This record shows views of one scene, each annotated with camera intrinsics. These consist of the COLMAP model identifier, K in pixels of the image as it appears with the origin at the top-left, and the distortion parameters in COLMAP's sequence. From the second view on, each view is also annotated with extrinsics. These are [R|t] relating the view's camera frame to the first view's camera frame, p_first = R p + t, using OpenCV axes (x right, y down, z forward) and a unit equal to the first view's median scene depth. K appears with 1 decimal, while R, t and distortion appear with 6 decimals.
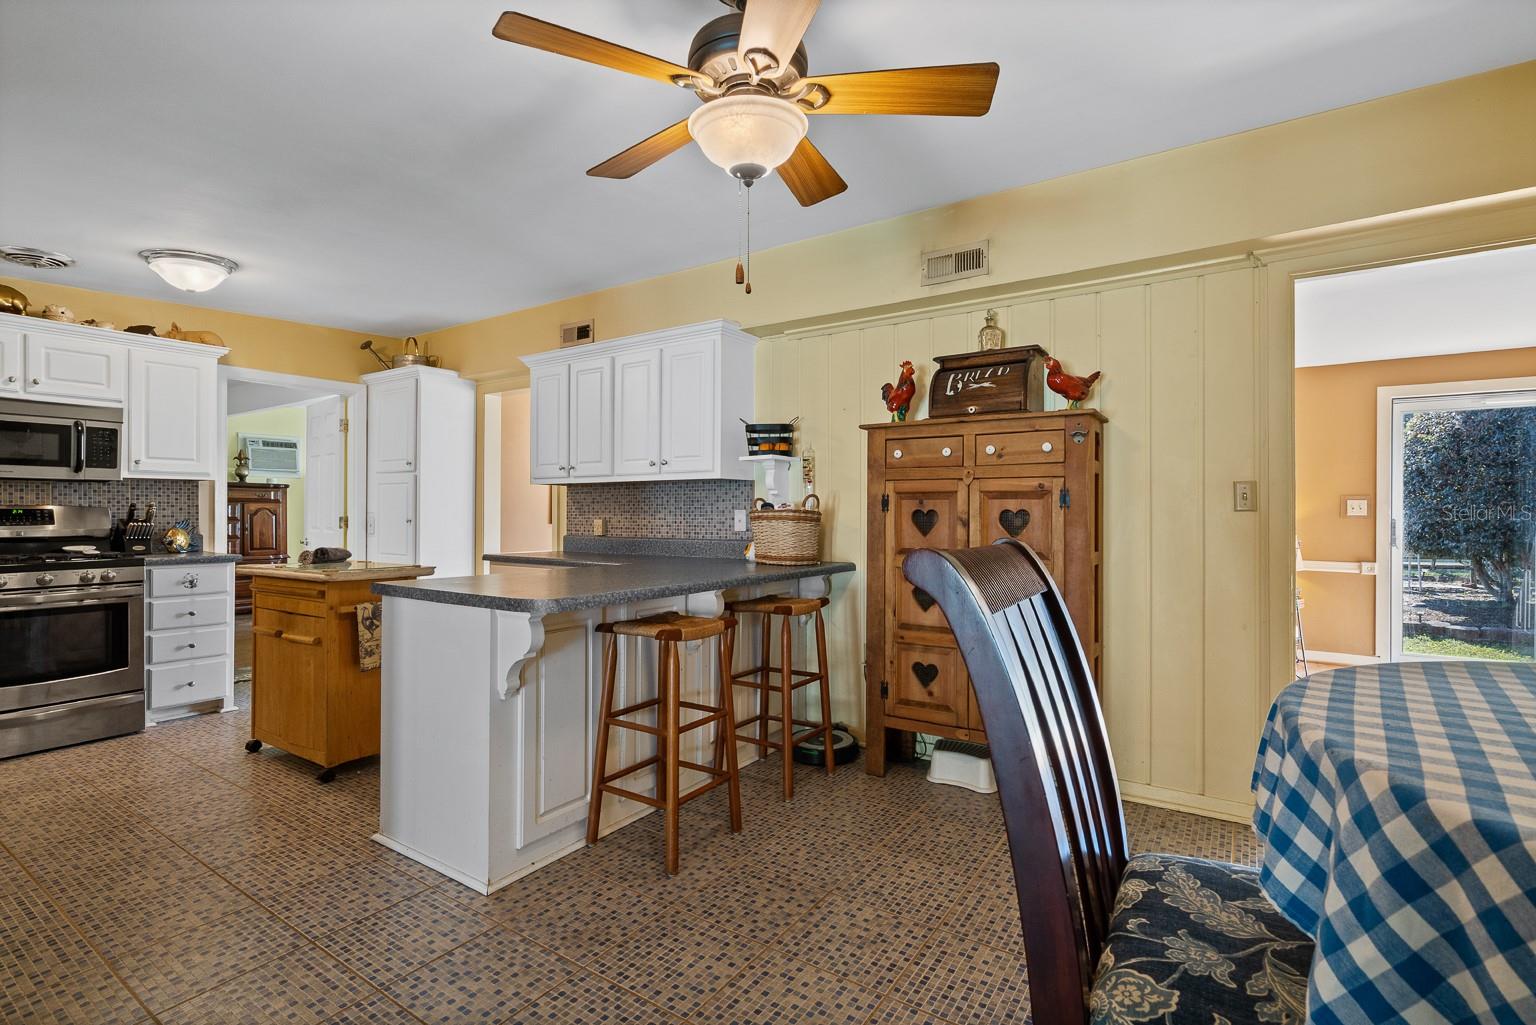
lens RADIAL K [[724.0, 0, 755.6], [0, 724.0, 516.8], [0, 0, 1]] dist [-0.001322, 0.002793]
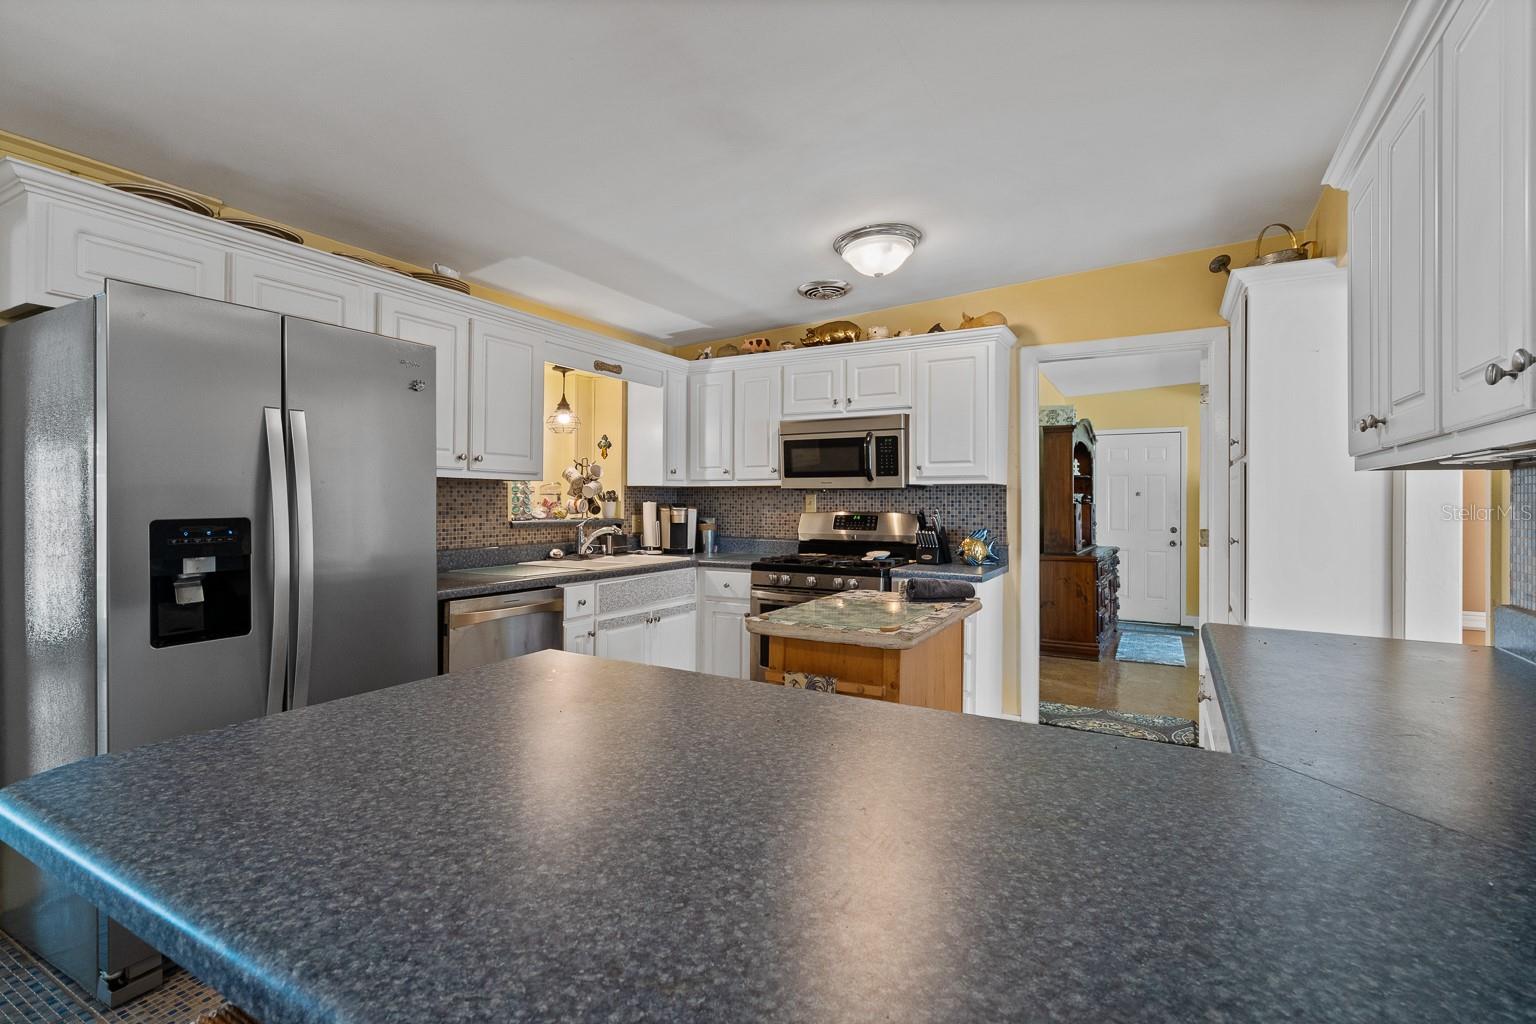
lens RADIAL K [[724.0, 0, 760.7], [0, 724.0, 502.1], [0, 0, 1]] dist [-0.001322, 0.002793]
pose [[0.081416, -0.001435, -0.996679, 0.093366], [-0.012138, 0.999923, -0.002432, -0.027307], [0.996606, 0.012296, 0.081393, 0.772523]]
